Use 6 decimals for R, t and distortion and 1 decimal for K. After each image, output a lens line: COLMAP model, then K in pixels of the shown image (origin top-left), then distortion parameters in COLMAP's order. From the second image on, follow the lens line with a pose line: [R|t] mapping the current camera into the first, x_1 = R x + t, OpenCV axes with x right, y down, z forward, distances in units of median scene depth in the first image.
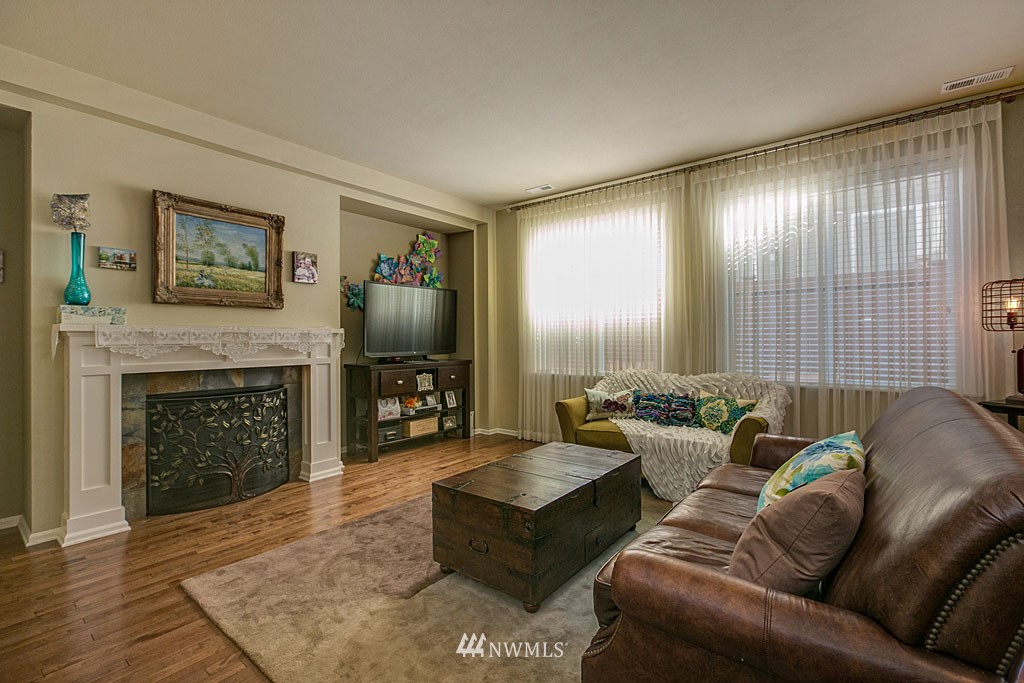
lens RADIAL K [[460.3, 0, 512.0], [0, 460.3, 341.5], [0, 0, 1]] dist [-0.003585, -0.000670]
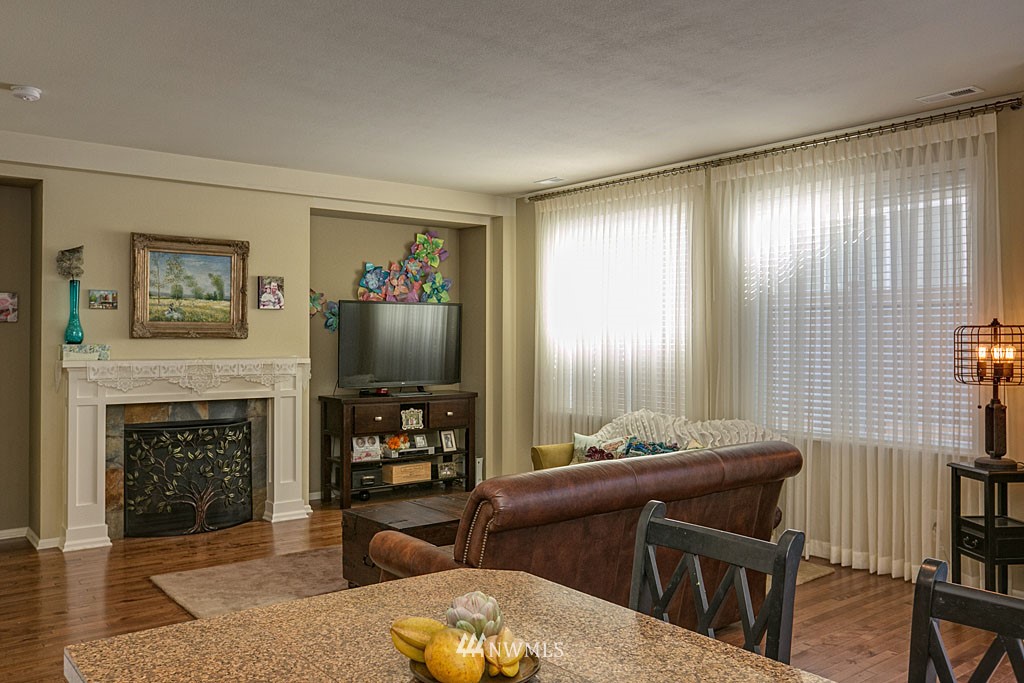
lens RADIAL K [[859.3, 0, 512.0], [0, 859.3, 341.5], [0, 0, 1]] dist [-0.001136, -0.081975]
pose [[0.972121, 0.009447, -0.234290, 0.451843], [-0.009304, 0.999955, 0.001715, -0.072669], [0.234296, 0.000513, 0.972165, -0.600512]]
